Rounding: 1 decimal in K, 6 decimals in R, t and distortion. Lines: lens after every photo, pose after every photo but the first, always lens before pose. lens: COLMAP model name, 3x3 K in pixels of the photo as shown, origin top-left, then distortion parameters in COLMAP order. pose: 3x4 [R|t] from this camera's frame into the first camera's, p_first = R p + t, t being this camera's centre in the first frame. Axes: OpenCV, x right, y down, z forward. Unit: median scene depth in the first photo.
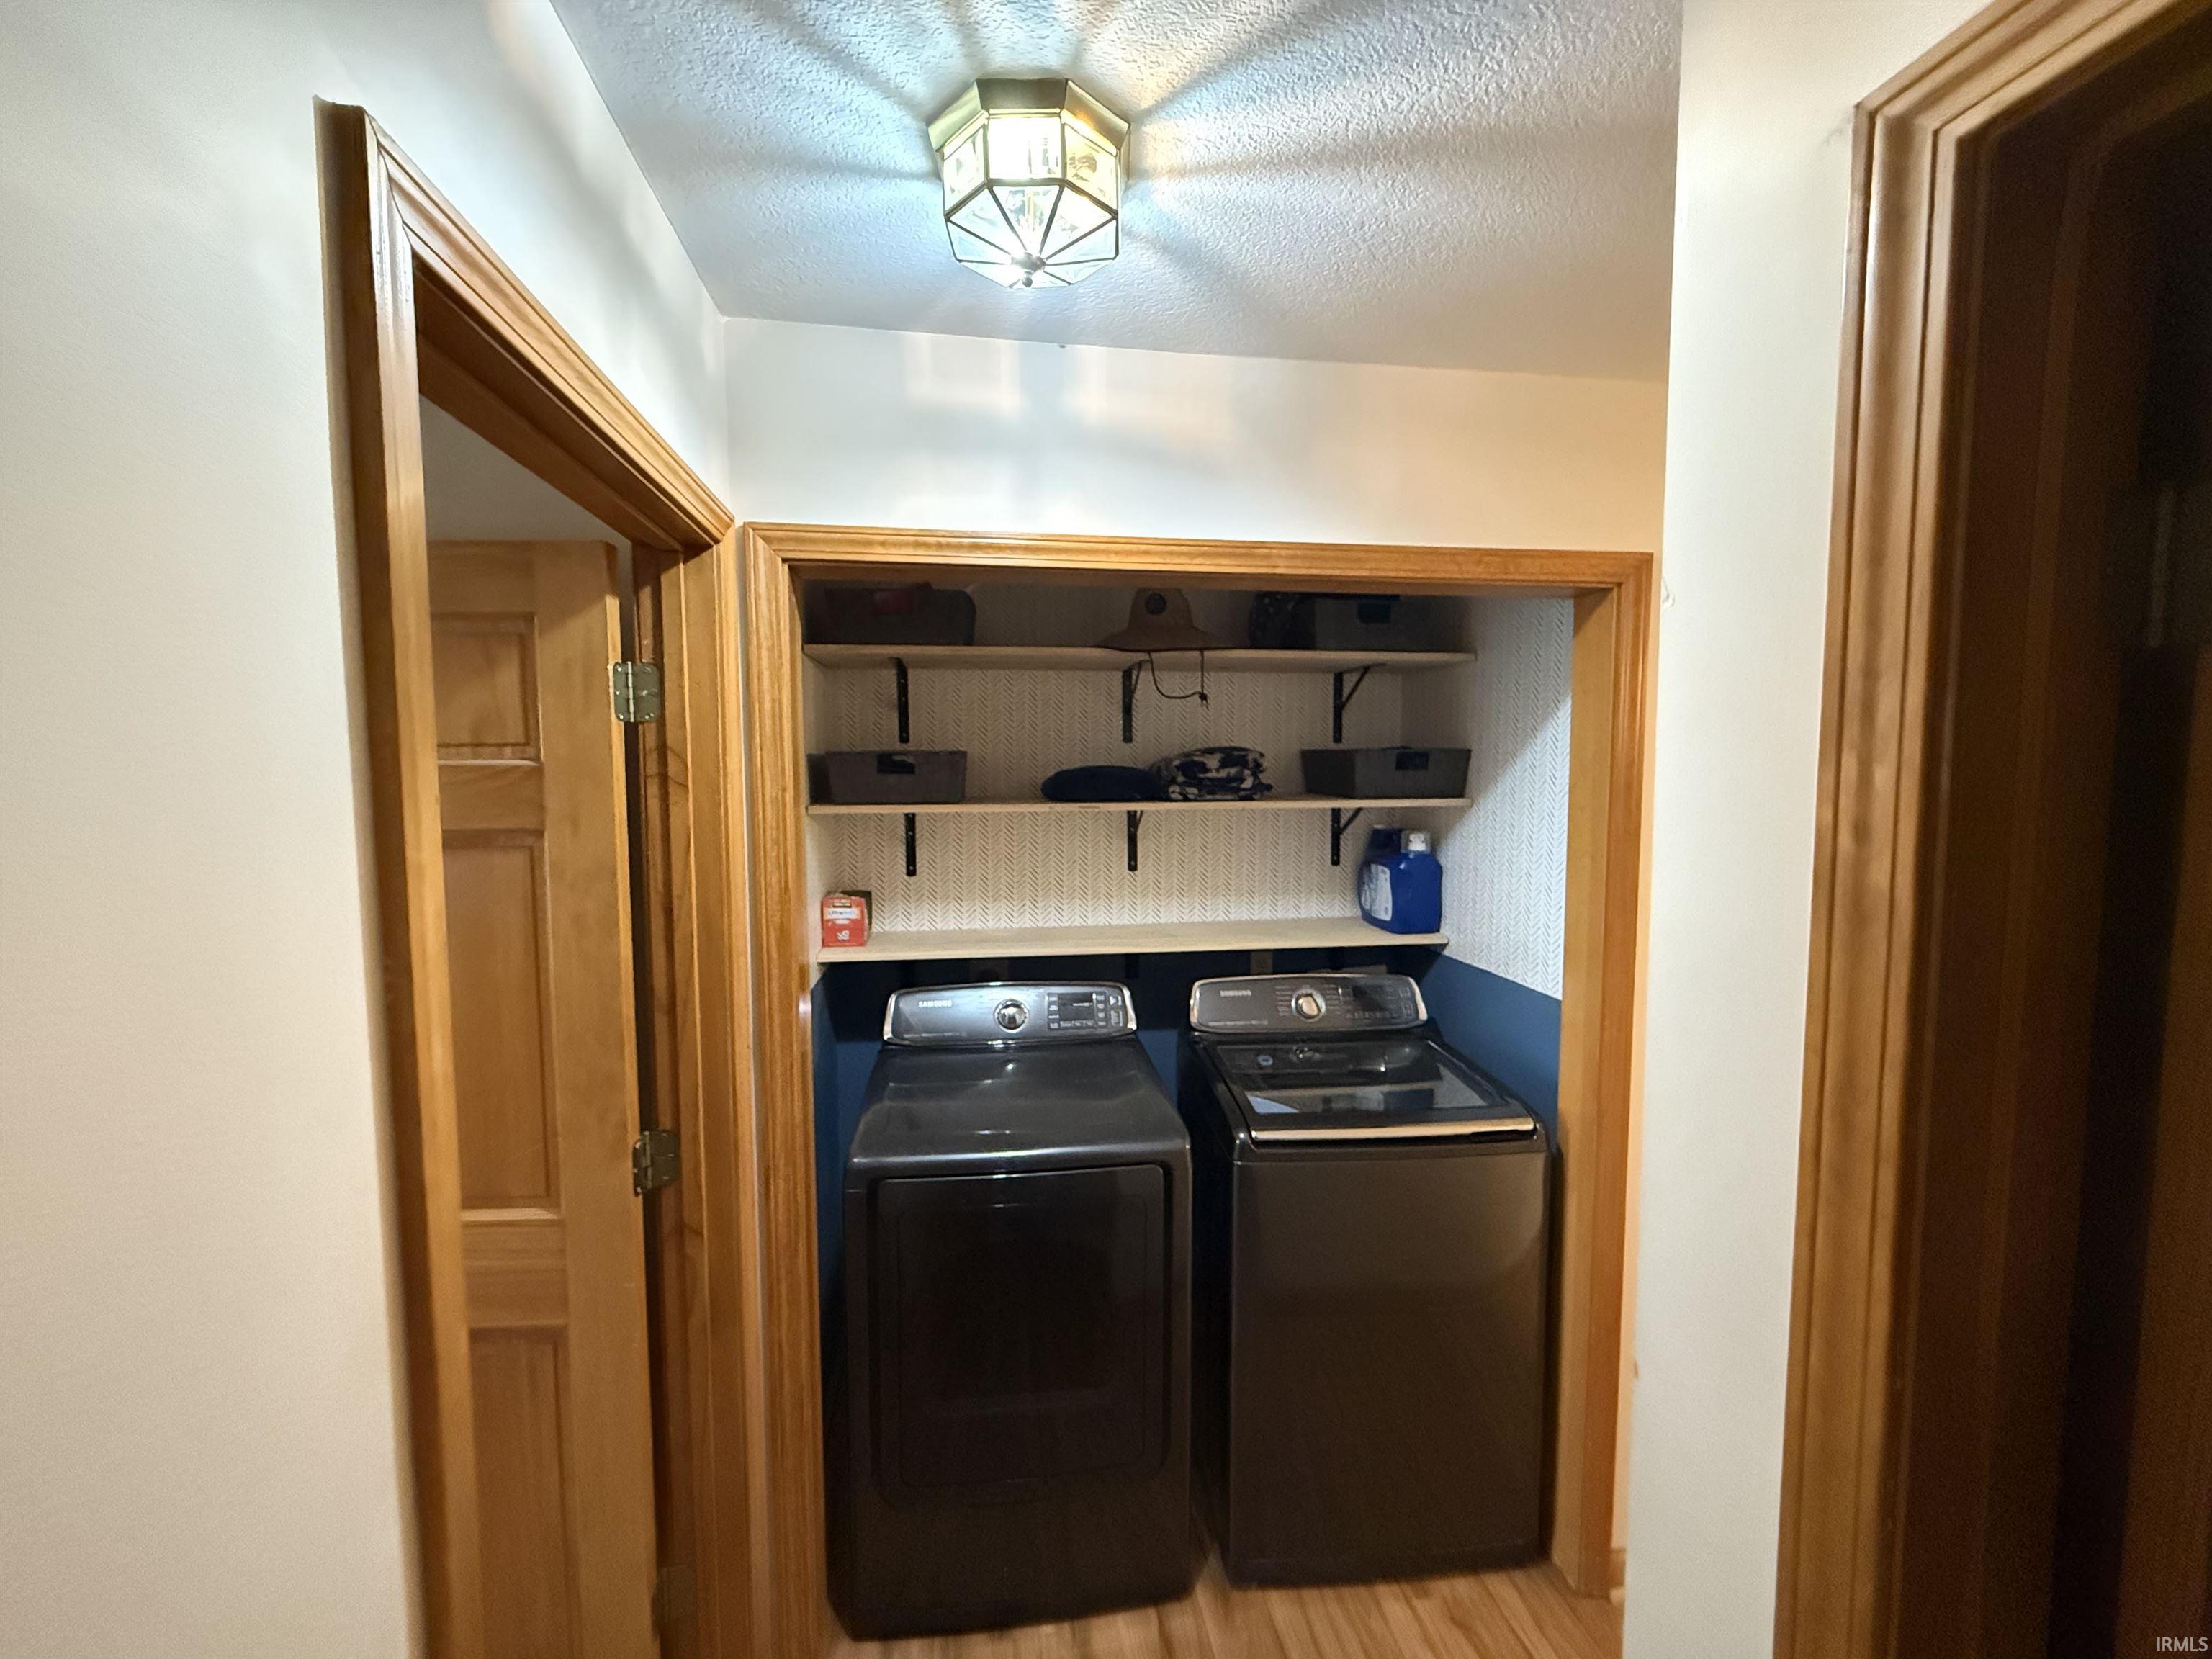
lens RADIAL K [[887.3, 0, 1098.2], [0, 887.3, 835.9], [0, 0, 1]] dist [-0.000165, 0.000452]
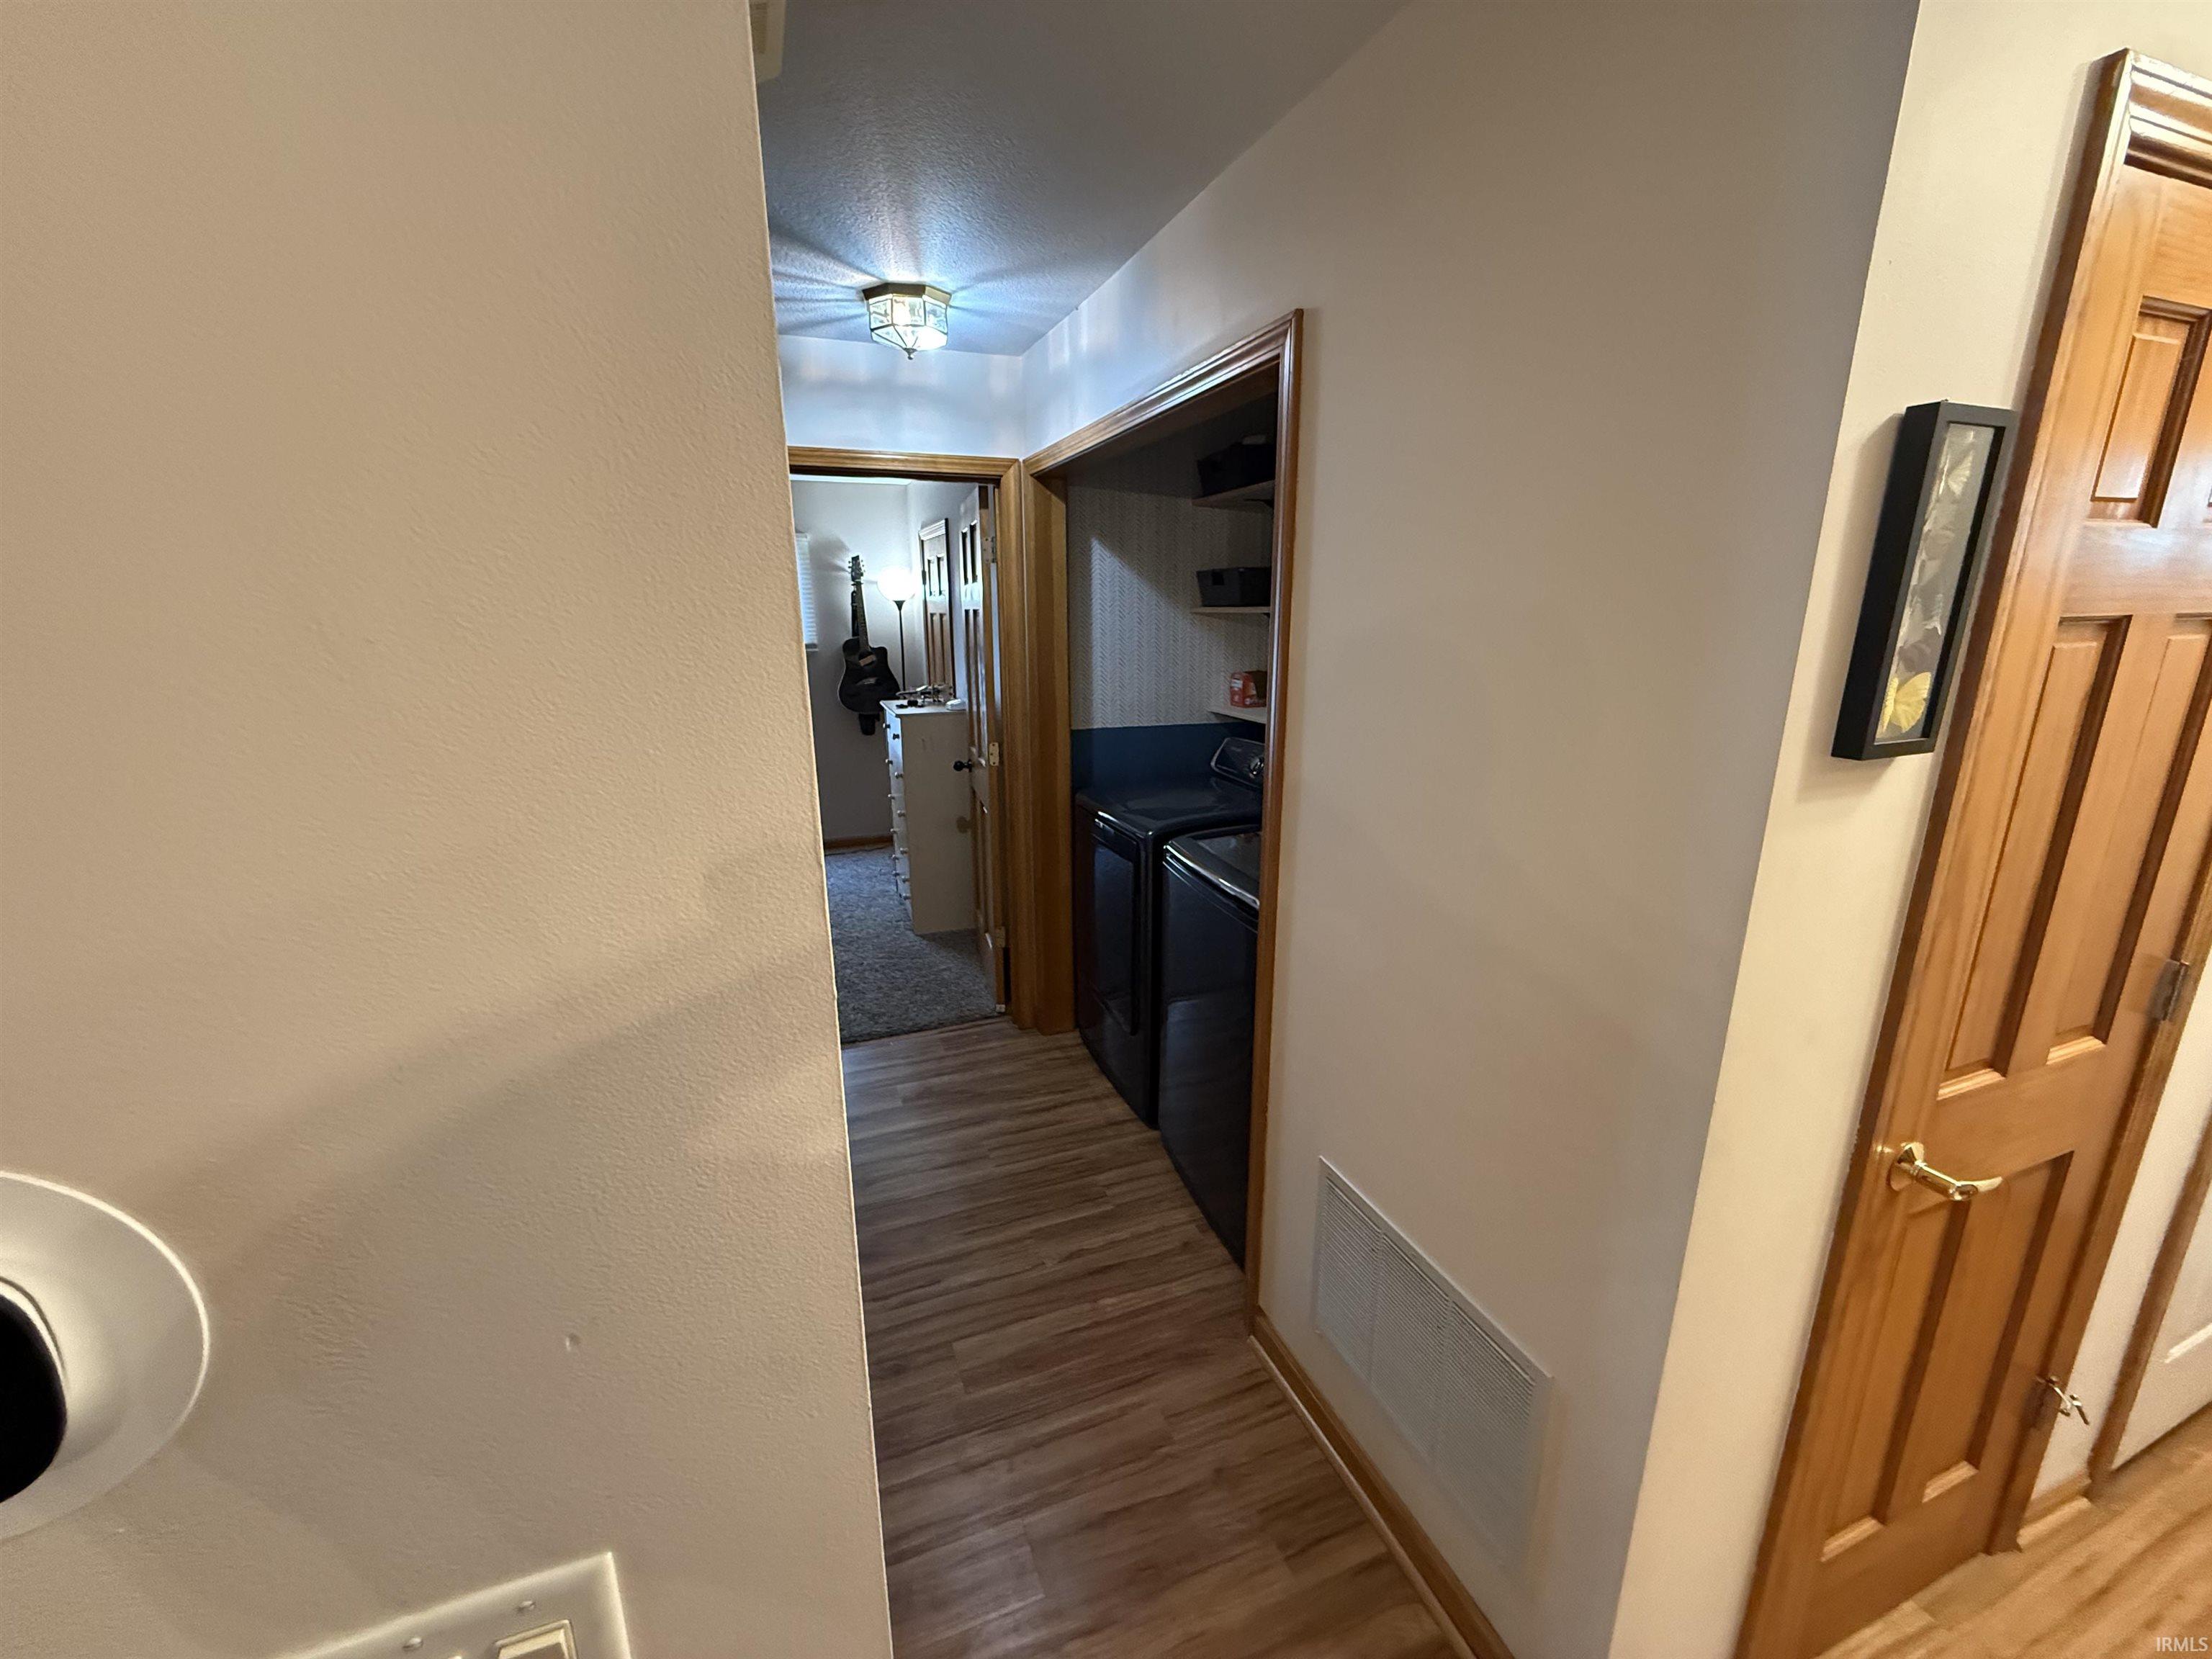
lens RADIAL K [[887.3, 0, 1104.6], [0, 887.3, 832.3], [0, 0, 1]] dist [-0.000165, 0.000452]
pose [[0.223746, 0.239375, -0.944795, 1.450289], [-0.063712, 0.970890, 0.230899, -0.000204], [0.972563, 0.008532, 0.232483, 0.566322]]
